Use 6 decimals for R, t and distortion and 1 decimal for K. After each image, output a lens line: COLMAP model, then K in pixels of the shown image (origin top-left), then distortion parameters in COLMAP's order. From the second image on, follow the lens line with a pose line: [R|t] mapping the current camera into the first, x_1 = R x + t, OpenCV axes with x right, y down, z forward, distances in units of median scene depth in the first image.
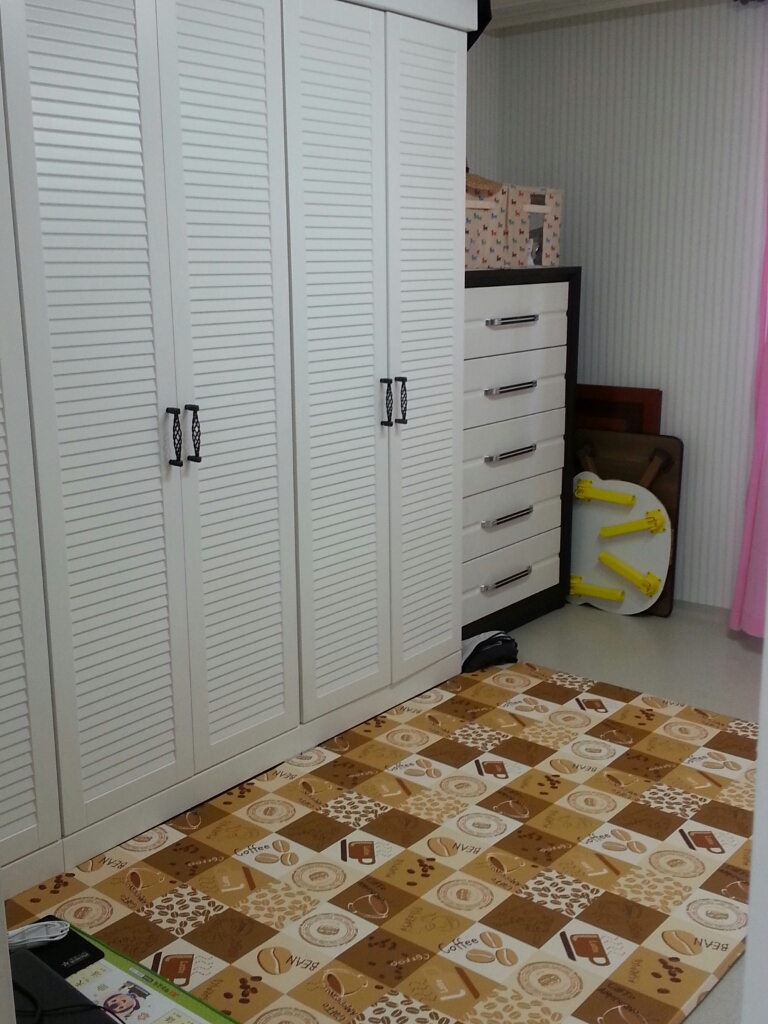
lens RADIAL K [[1115.0, 0, 384.0], [0, 1115.0, 512.0], [0, 0, 1]] dist [0.130804, -0.237944]
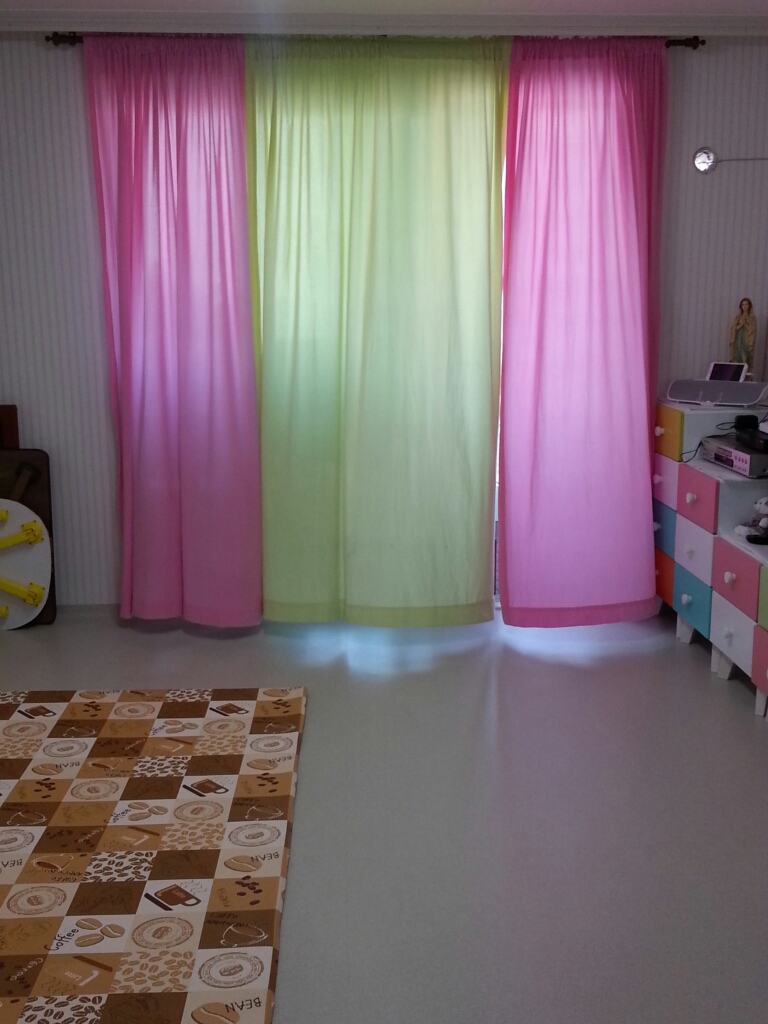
lens RADIAL K [[1115.0, 0, 384.0], [0, 1115.0, 512.0], [0, 0, 1]] dist [0.130804, -0.237944]
pose [[0.758893, -0.126249, 0.638860, -0.273002], [0.142256, 0.989474, 0.026553, 0.012980], [-0.635487, 0.070731, 0.768865, 0.001423]]
